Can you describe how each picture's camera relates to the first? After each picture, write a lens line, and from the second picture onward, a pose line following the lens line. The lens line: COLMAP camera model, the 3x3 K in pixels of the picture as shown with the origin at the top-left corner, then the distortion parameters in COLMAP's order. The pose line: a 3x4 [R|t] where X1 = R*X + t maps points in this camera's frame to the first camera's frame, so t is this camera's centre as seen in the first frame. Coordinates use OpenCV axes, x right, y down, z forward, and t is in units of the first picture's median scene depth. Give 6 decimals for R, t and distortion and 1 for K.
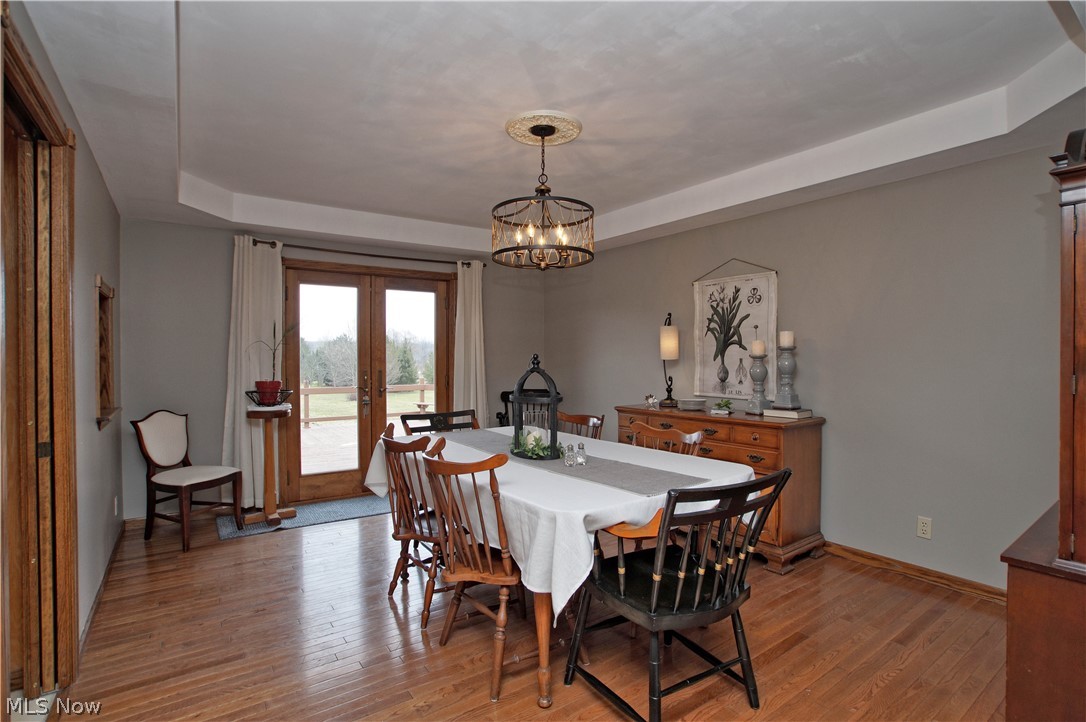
lens RADIAL K [[528.2, 0, 549.1], [0, 528.2, 359.7], [0, 0, 1]] dist [-0.065663, 0.029785]
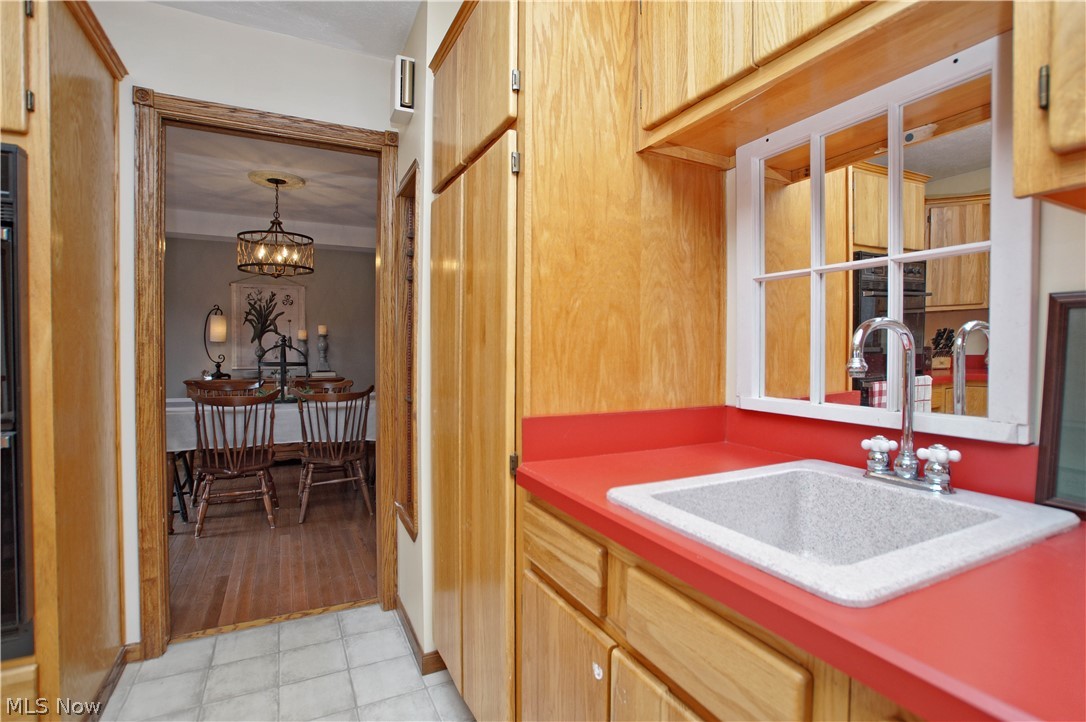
lens RADIAL K [[528.2, 0, 549.1], [0, 528.2, 359.7], [0, 0, 1]] dist [-0.065663, 0.029785]
pose [[0.140028, -0.015137, 0.990032, -0.957266], [0.003118, 0.999885, 0.014847, 0.028972], [-0.990143, 0.001007, 0.140059, 0.036480]]
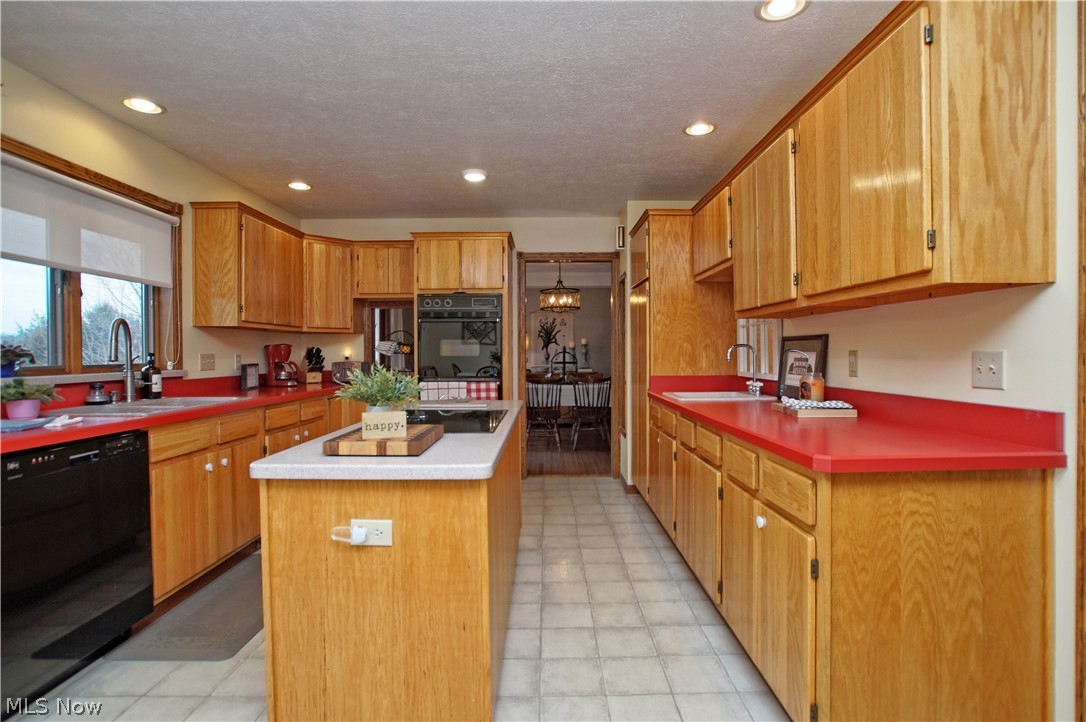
lens RADIAL K [[528.2, 0, 549.1], [0, 528.2, 359.7], [0, 0, 1]] dist [-0.065663, 0.029785]
pose [[0.570936, -0.011410, 0.820915, -1.532410], [0.011965, 0.999913, 0.005576, 0.030068], [-0.820907, 0.006638, 0.571023, -0.293741]]
